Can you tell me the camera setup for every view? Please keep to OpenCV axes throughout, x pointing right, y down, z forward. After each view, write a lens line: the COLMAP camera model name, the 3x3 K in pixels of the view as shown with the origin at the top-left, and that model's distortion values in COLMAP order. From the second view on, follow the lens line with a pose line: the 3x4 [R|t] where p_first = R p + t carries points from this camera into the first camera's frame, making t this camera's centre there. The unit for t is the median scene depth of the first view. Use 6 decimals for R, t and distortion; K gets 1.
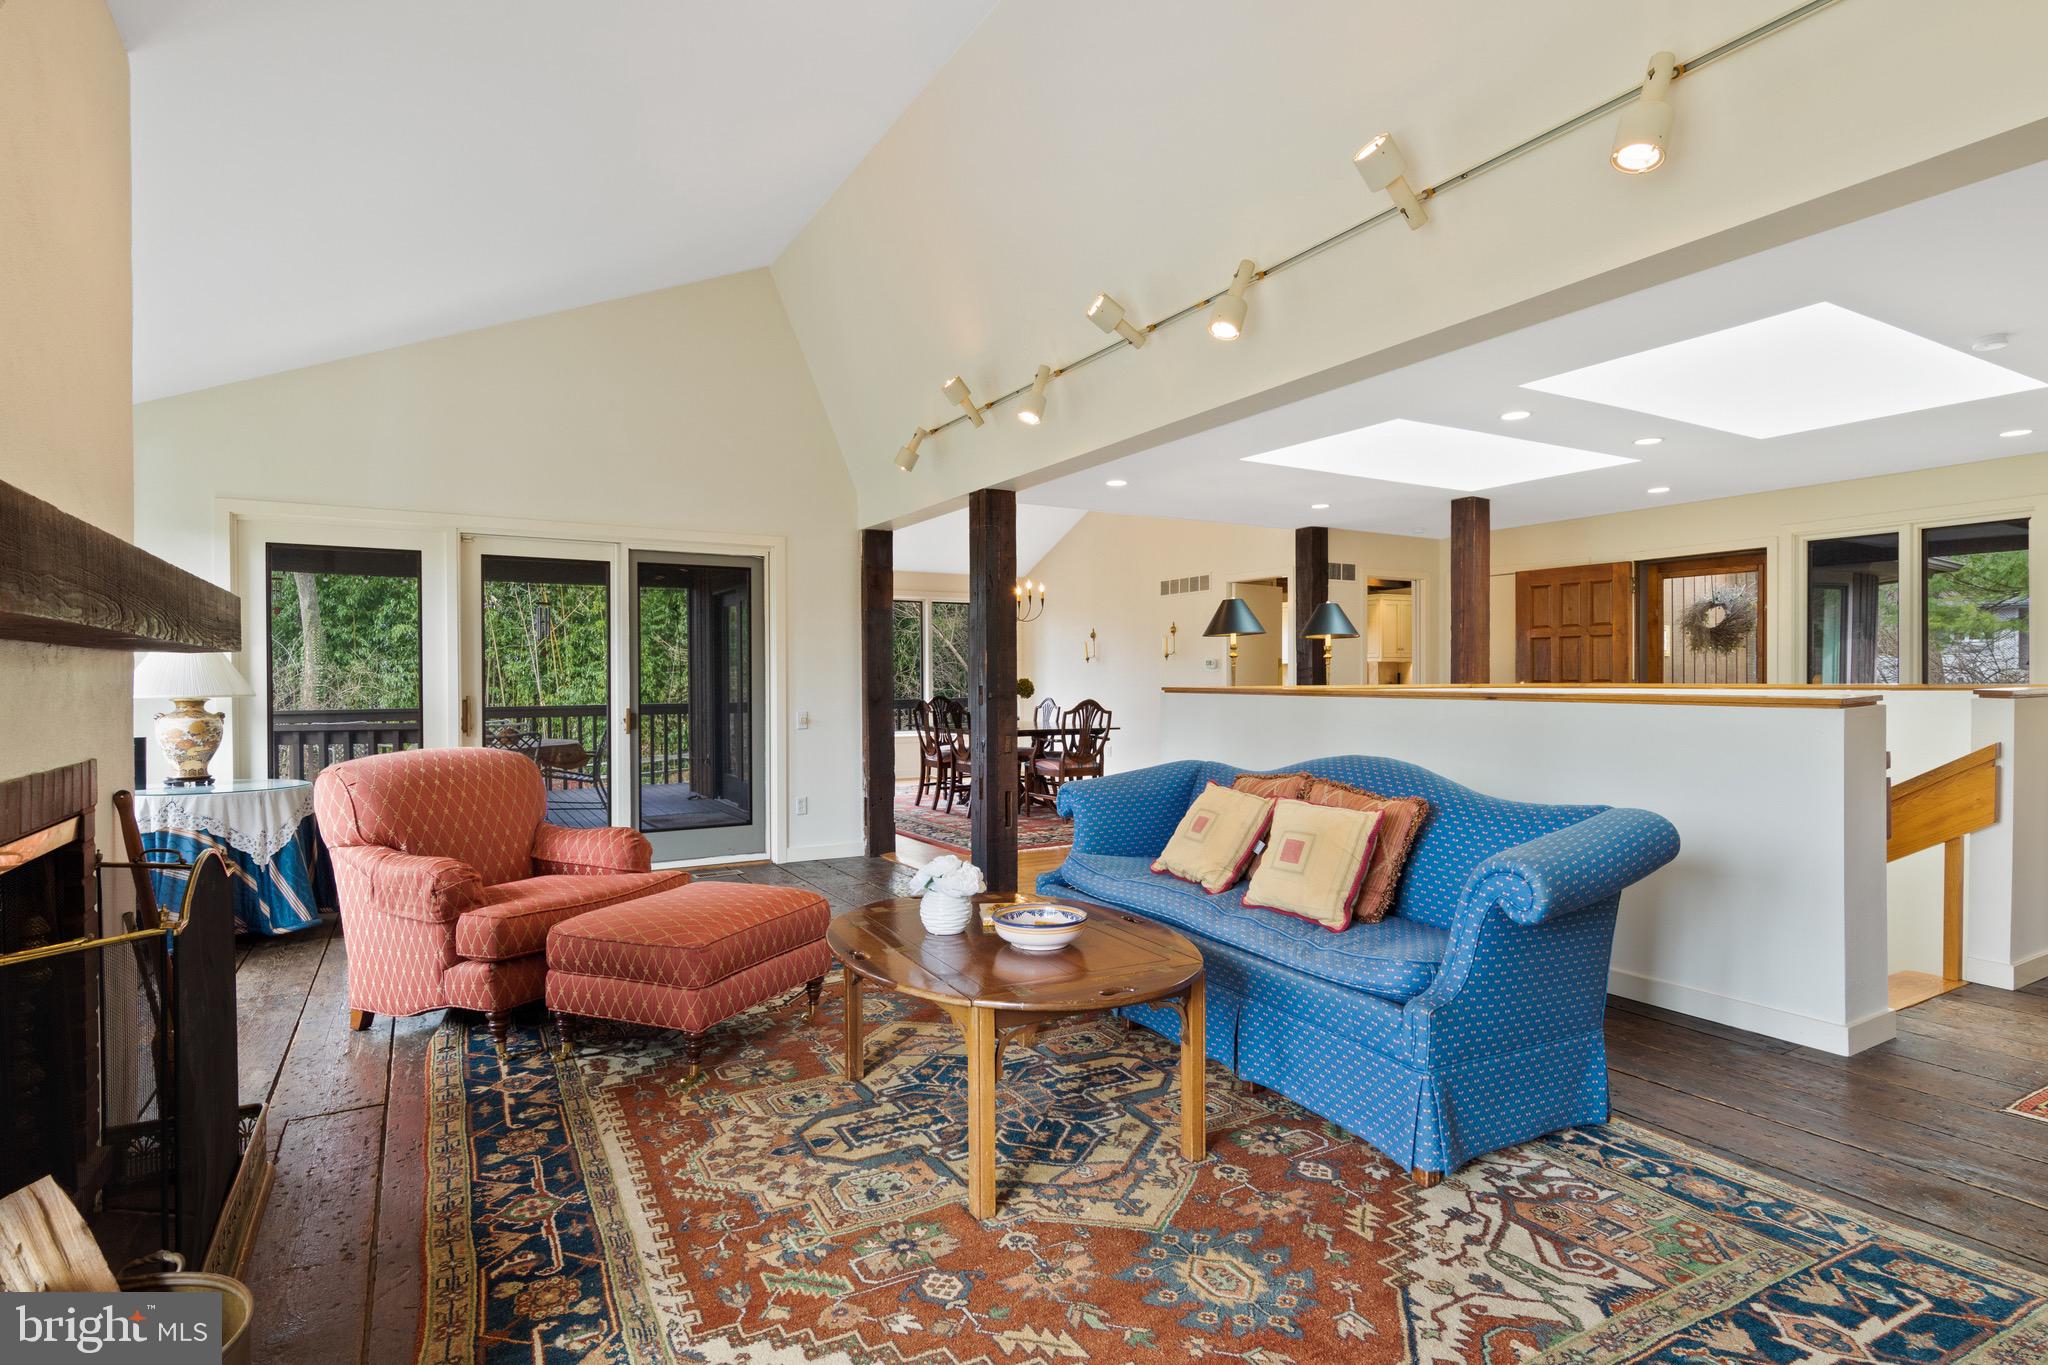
lens RADIAL K [[1049.1, 0, 1022.2], [0, 1049.1, 690.4], [0, 0, 1]] dist [0.010540, -0.001256]
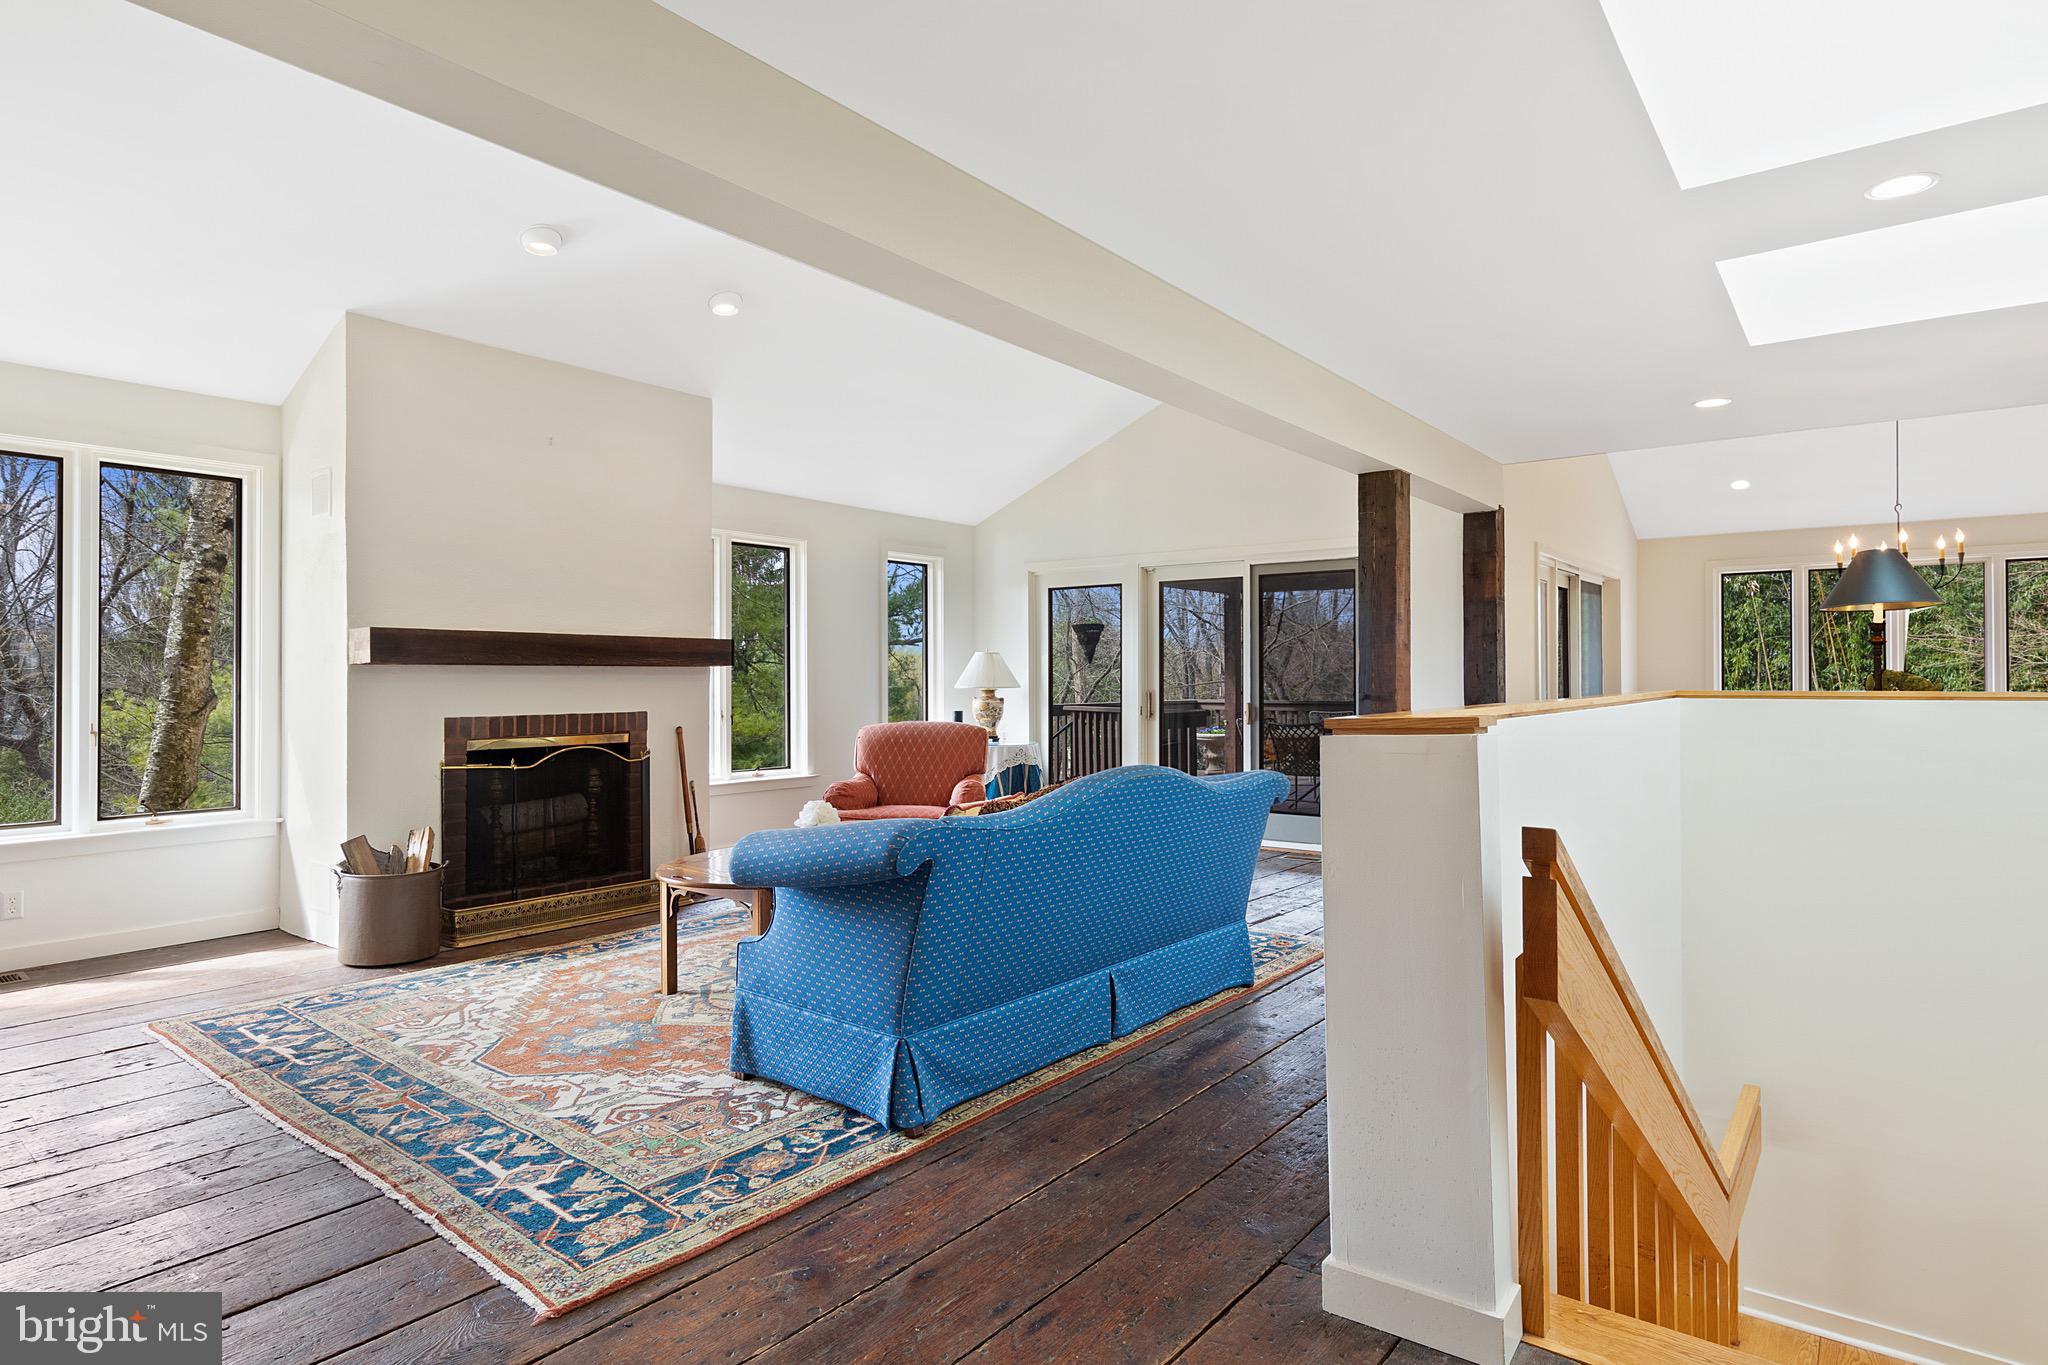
lens RADIAL K [[1128.5, 0, 1029.7], [0, 1128.5, 675.5], [0, 0, 1]] dist [0.004091, 0.000051]
pose [[0.369329, -0.000166, -0.929299, 1.856013], [-0.008510, 0.999957, -0.003560, -0.016165], [0.929260, 0.009223, 0.369311, 0.847528]]
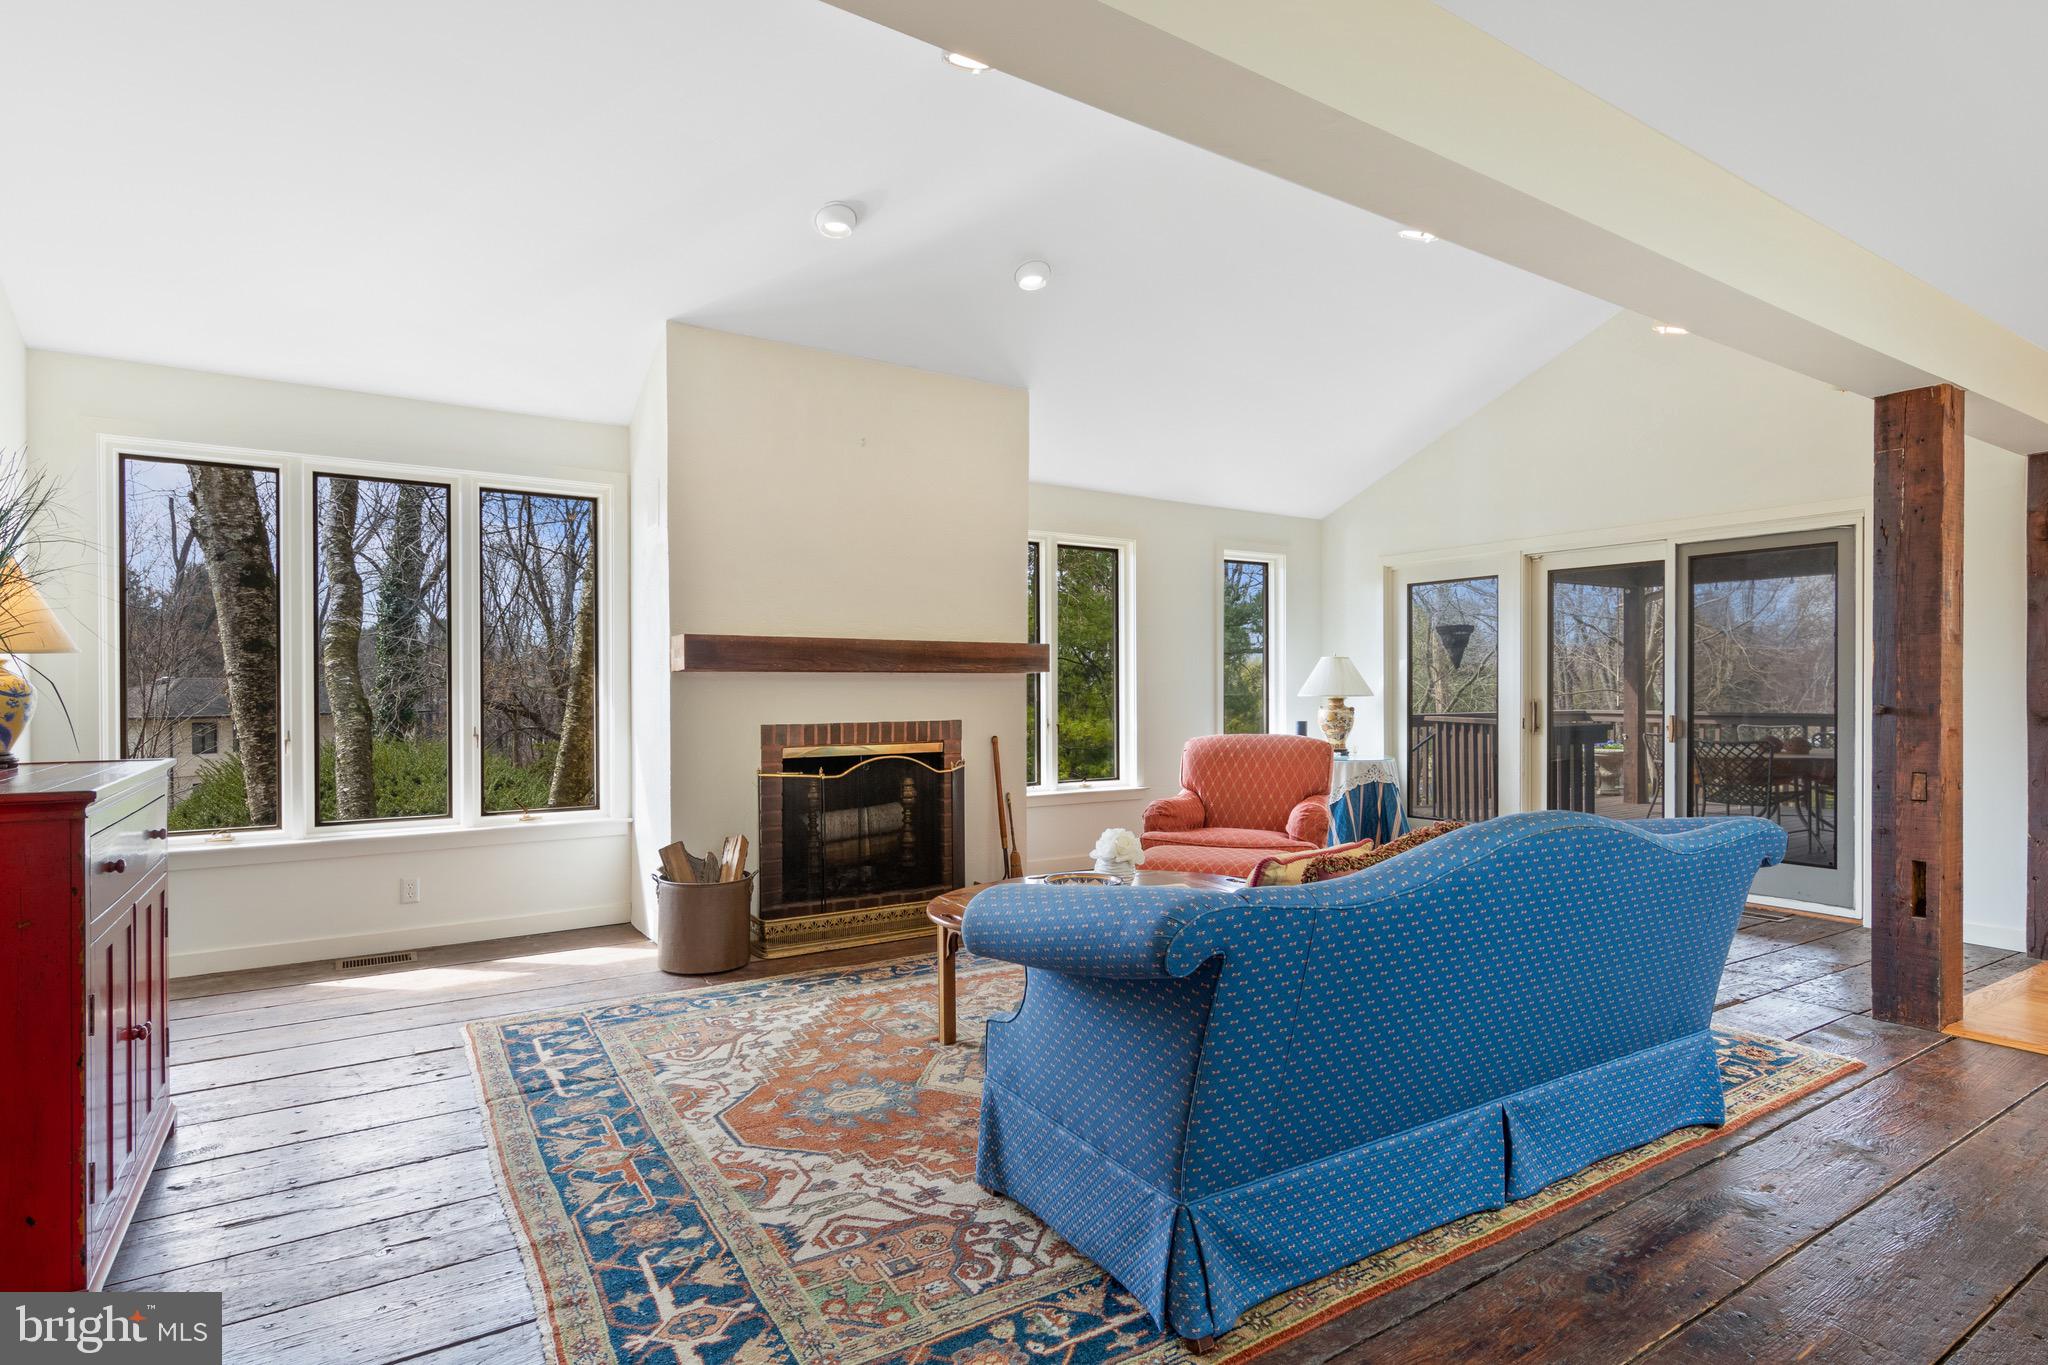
lens RADIAL K [[1049.1, 0, 1018.2], [0, 1049.1, 695.0], [0, 0, 1]] dist [0.010540, -0.001256]
pose [[0.040272, 0.010116, -0.999138, 1.438893], [-0.007913, 0.999921, 0.009805, -0.014004], [0.999157, 0.007512, 0.040348, 1.020062]]
